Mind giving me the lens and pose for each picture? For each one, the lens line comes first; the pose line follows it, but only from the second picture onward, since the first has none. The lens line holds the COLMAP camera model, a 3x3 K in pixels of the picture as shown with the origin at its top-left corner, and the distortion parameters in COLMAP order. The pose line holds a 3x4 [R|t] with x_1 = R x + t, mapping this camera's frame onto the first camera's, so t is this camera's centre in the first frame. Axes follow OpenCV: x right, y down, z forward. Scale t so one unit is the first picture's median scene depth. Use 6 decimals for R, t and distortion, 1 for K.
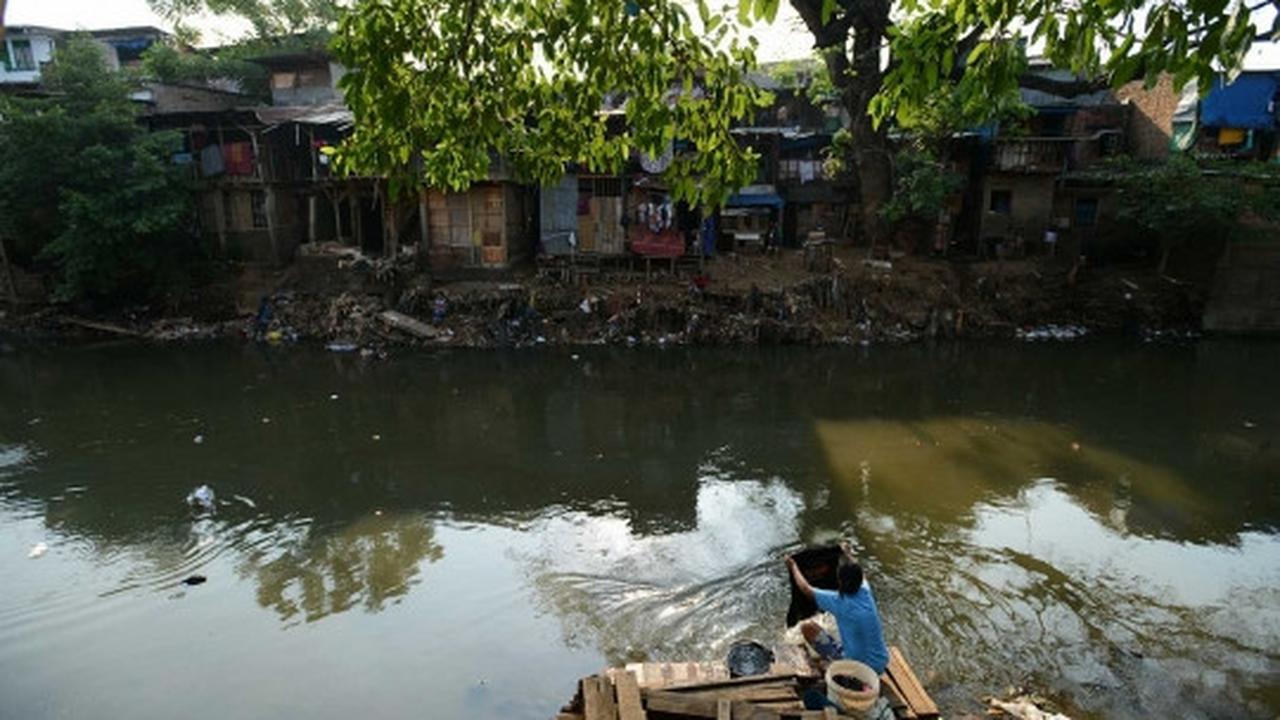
lens RADIAL K [[618.8, 0, 640.0], [0, 618.8, 360.0], [0, 0, 1]] dist [-0.062010, 0.024111]
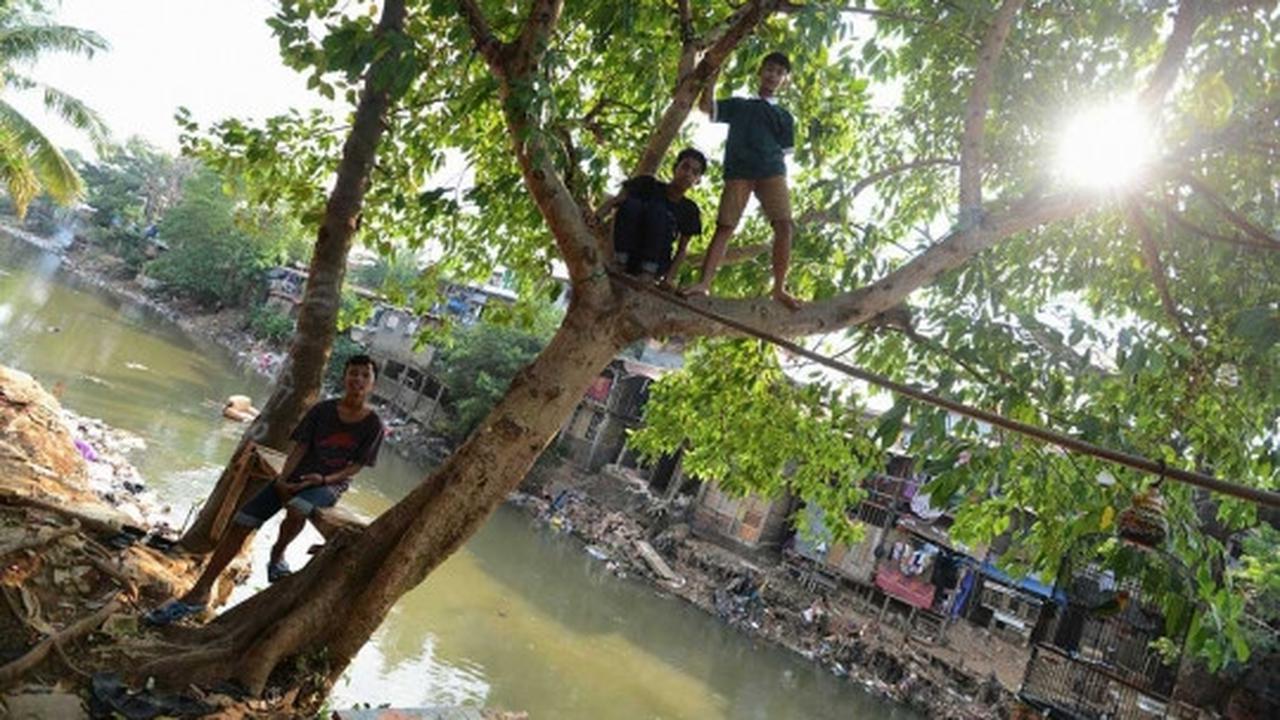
lens RADIAL K [[618.8, 0, 640.0], [0, 618.8, 360.0], [0, 0, 1]] dist [-0.062010, 0.024111]
pose [[0.830578, 0.257372, -0.493863, 0.067985], [-0.446148, 0.838262, -0.313478, 0.001147], [0.333306, 0.480704, 0.811068, -0.109902]]
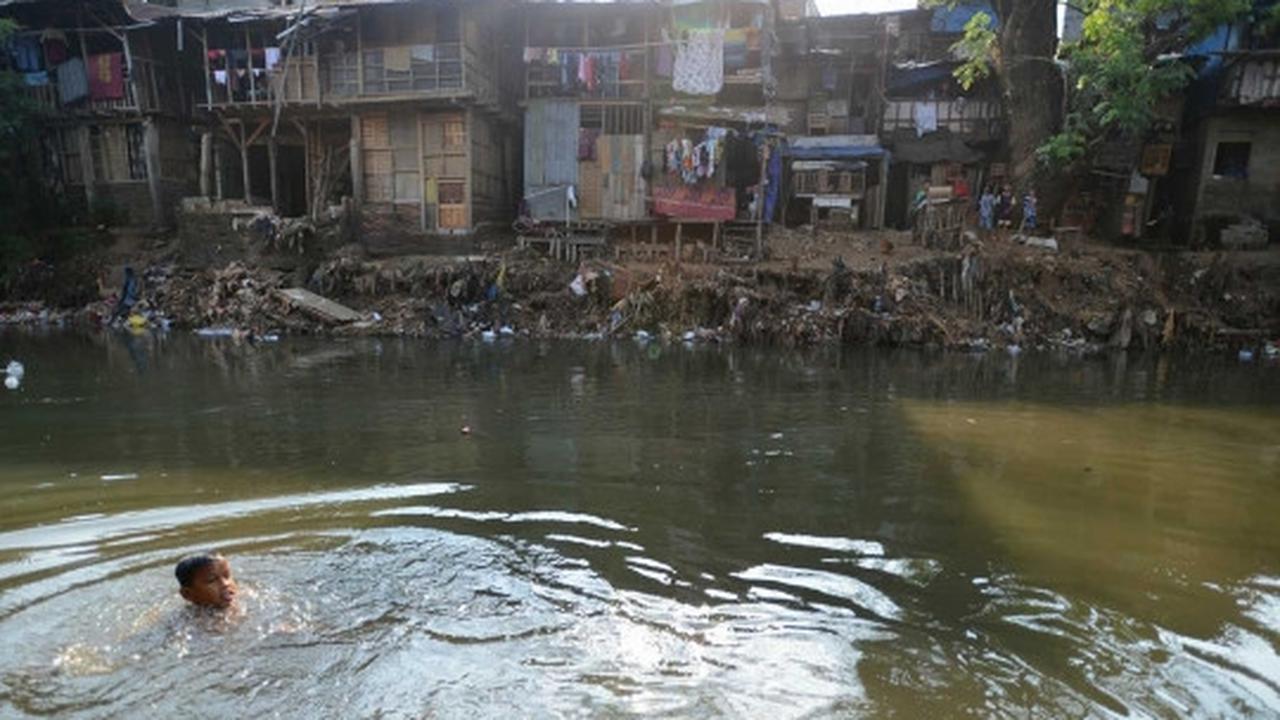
lens RADIAL K [[760.2, 0, 637.0], [0, 760.2, 452.8], [0, 0, 1]] dist [-0.072230, 0.039006]
pose [[0.995800, 0.039741, -0.082474, 0.046722], [-0.038433, 0.999110, 0.017394, 0.072337], [0.083092, -0.014151, 0.996441, 0.189517]]
